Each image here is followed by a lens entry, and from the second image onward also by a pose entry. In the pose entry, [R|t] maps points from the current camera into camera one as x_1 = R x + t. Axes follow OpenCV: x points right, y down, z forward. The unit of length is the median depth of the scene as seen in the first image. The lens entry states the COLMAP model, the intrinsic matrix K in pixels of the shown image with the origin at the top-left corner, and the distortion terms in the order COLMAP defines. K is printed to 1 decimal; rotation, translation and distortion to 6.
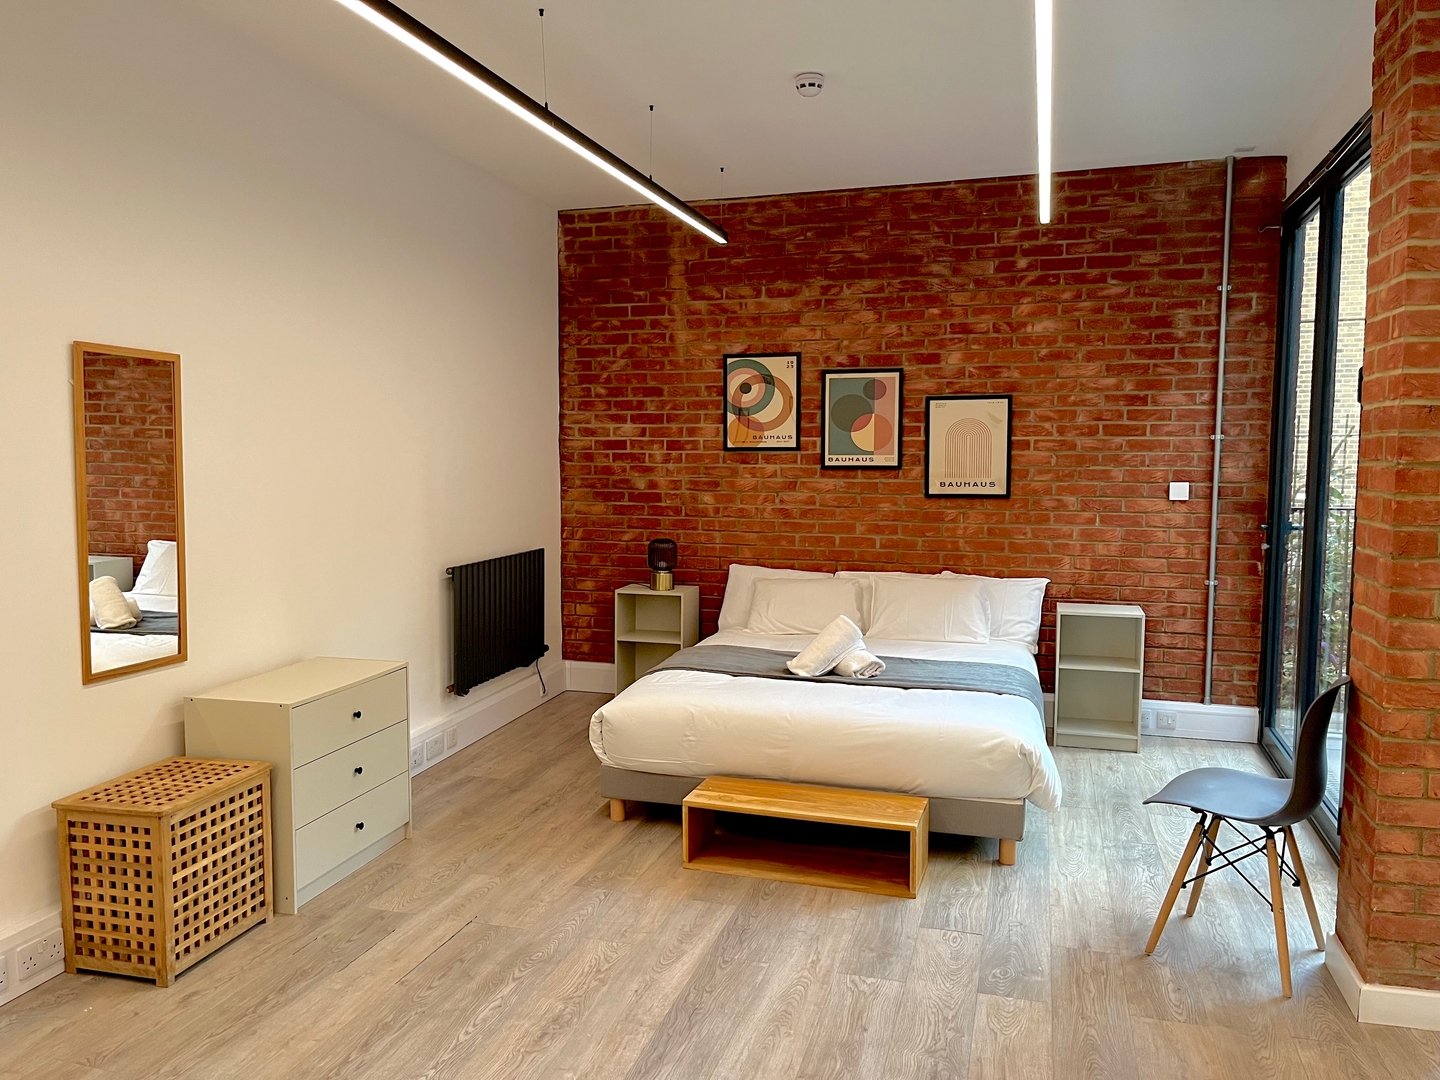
lens RADIAL K [[1089.5, 0, 719.3], [0, 1089.5, 540.7], [0, 0, 1]] dist [0.039914, -0.011611]
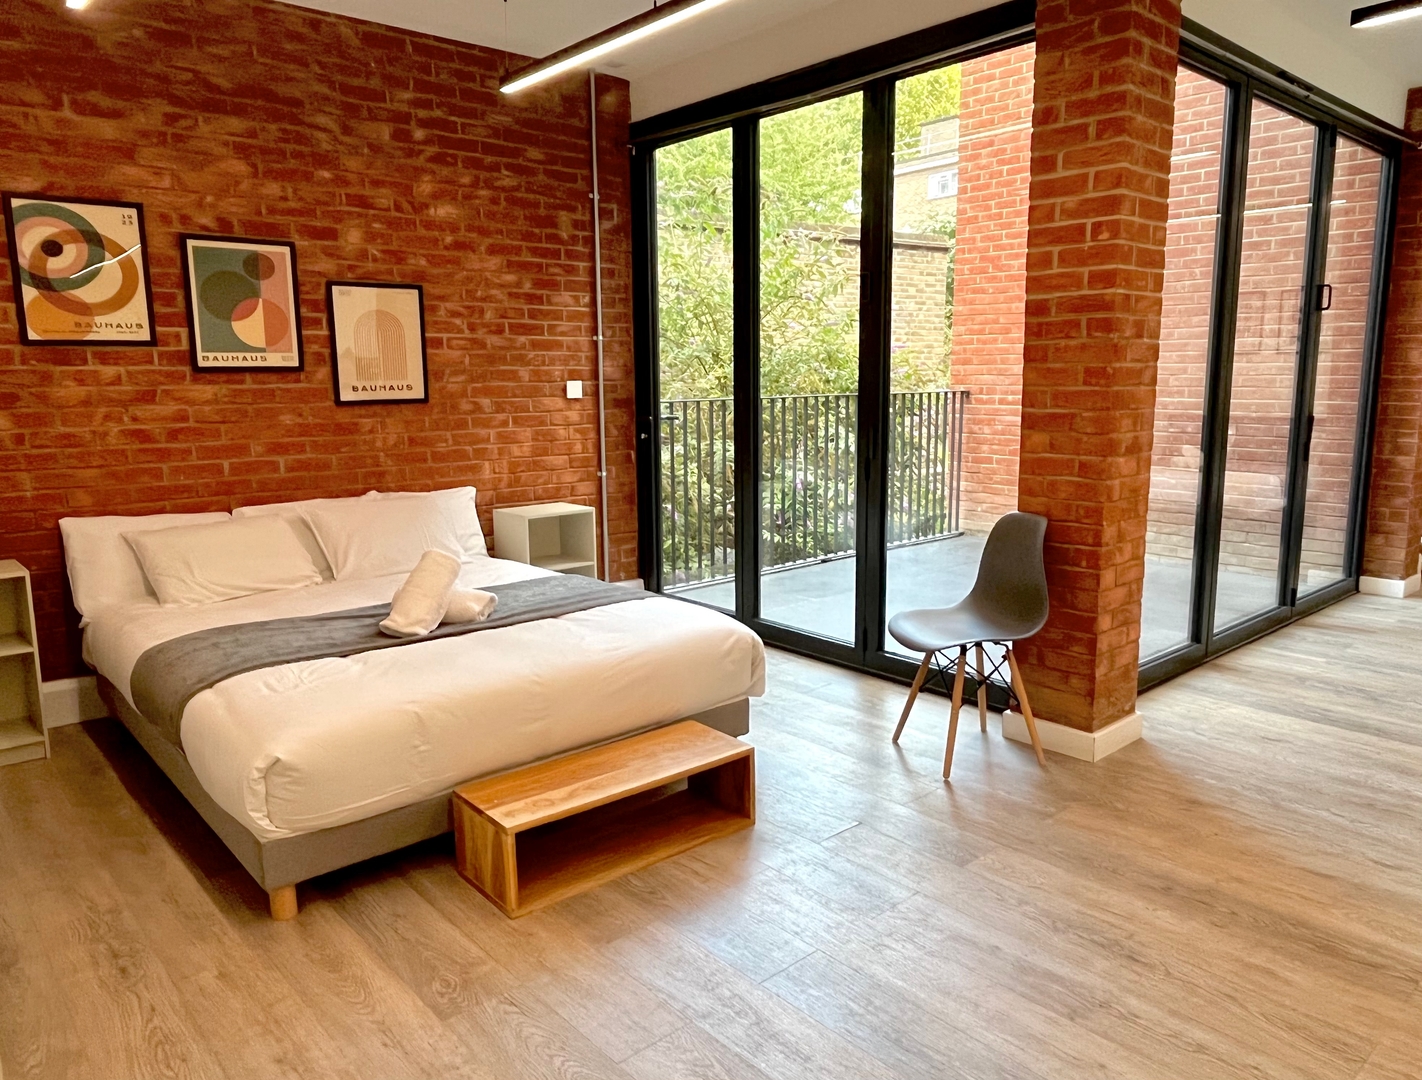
lens RADIAL K [[995.1, 0, 712.4], [0, 995.1, 535.5], [0, 0, 1]] dist [0.009334, -0.006060]
pose [[0.526269, -0.142884, 0.838227, -0.316451], [0.080112, 0.989728, 0.118412, -0.008769], [-0.846536, 0.004835, 0.532310, 0.366556]]
